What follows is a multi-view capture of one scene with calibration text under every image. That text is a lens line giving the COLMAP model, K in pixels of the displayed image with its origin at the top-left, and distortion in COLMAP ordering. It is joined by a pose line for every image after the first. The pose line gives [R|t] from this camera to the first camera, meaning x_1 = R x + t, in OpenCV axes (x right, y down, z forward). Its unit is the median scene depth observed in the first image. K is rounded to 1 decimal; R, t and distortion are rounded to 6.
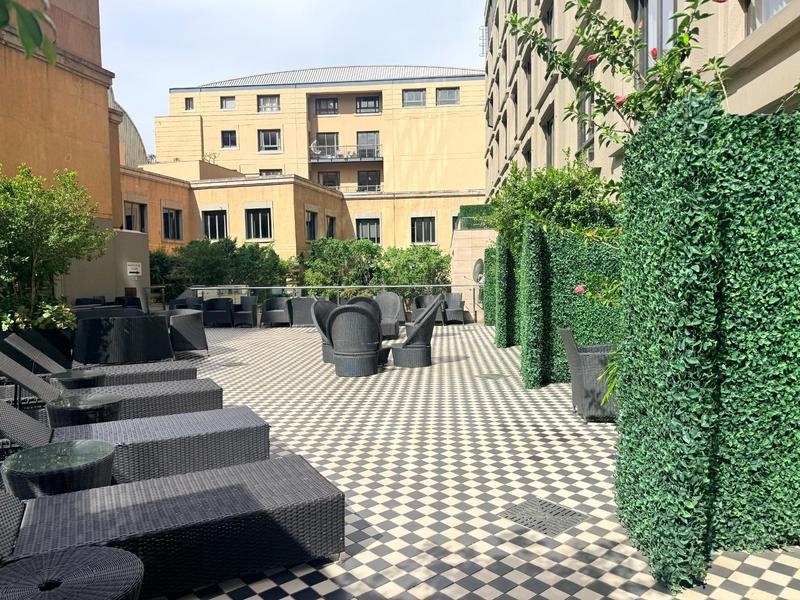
lens RADIAL K [[552.0, 0, 401.7], [0, 552.0, 313.8], [0, 0, 1]] dist [0.076066, -0.105828]
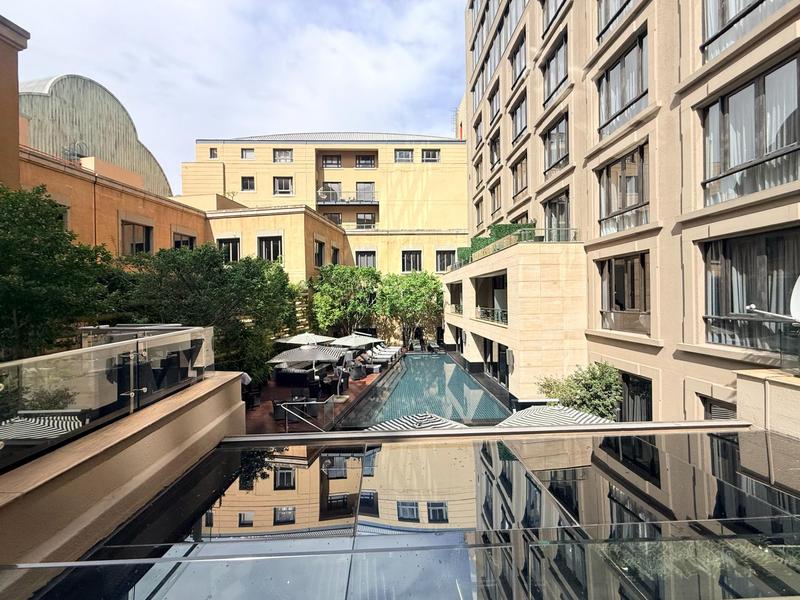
lens RADIAL K [[316.4, 0, 397.6], [0, 316.4, 300.0], [0, 0, 1]] dist [0.000396, 0.000007]
pose [[0.993703, 0.003220, 0.112003, -0.070038], [0.003652, 0.998126, -0.061088, -0.024495], [-0.111990, 0.061113, 0.991828, 0.321542]]
